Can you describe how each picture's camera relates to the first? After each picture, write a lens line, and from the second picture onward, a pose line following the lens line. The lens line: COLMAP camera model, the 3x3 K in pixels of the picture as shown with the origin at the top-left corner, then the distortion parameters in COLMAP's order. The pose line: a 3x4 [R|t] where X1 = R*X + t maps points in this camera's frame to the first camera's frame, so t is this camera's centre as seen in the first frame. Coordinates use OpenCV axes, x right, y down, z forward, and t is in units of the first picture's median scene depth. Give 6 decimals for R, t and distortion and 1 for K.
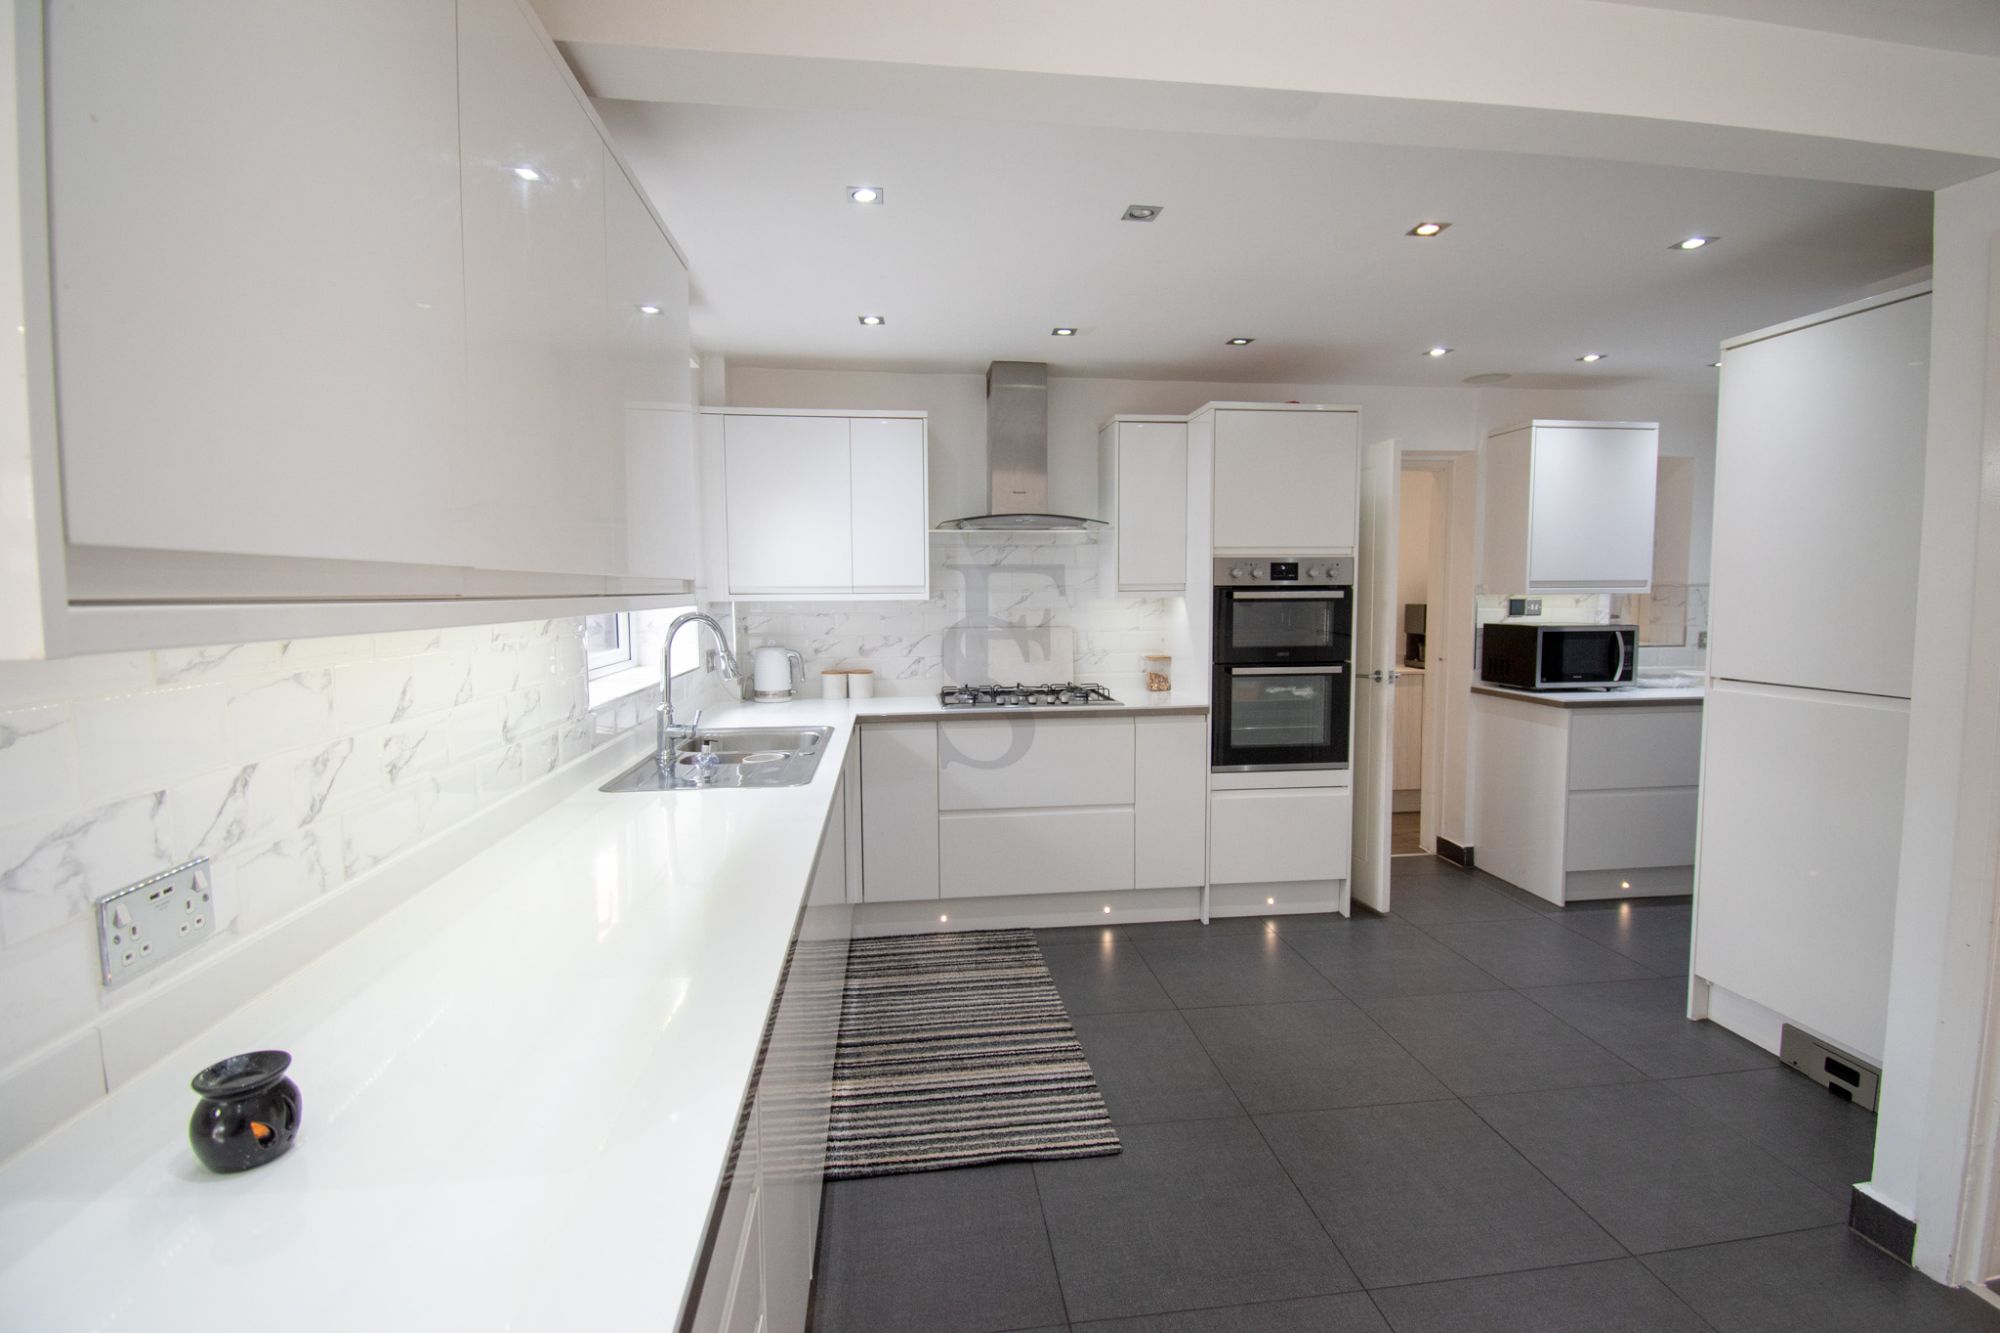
lens RADIAL K [[900.1, 0, 1003.6], [0, 900.1, 660.2], [0, 0, 1]] dist [0.000560, -0.018814]
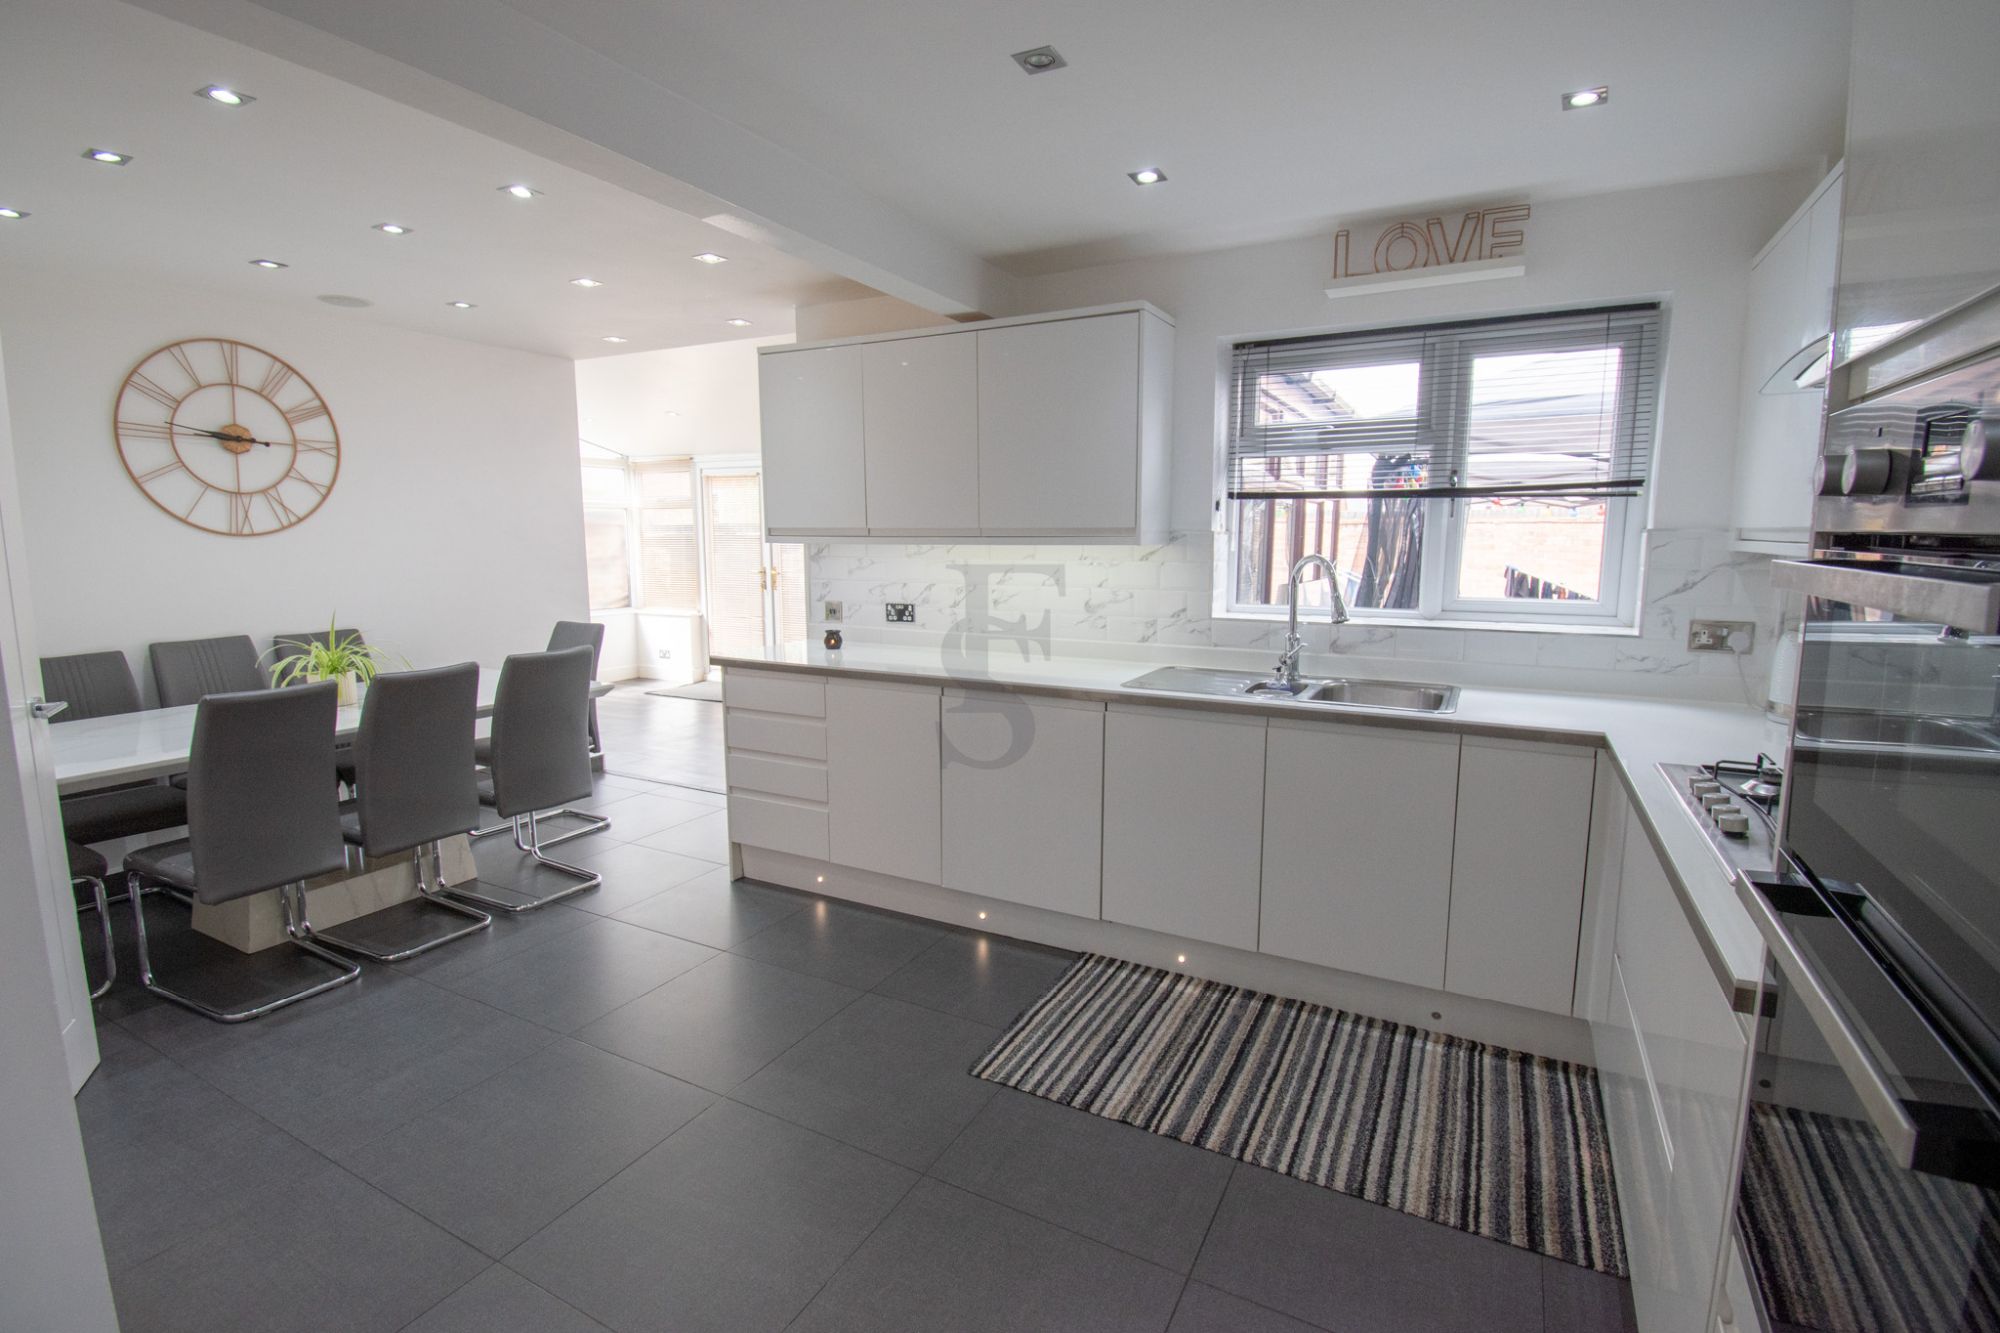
lens RADIAL K [[900.1, 0, 1003.6], [0, 900.1, 660.2], [0, 0, 1]] dist [0.000560, -0.018814]
pose [[-0.582084, 0.115719, -0.804852, 0.712909], [-0.060429, 0.980928, 0.184738, -0.098549], [0.810880, 0.156169, -0.563990, 1.230560]]
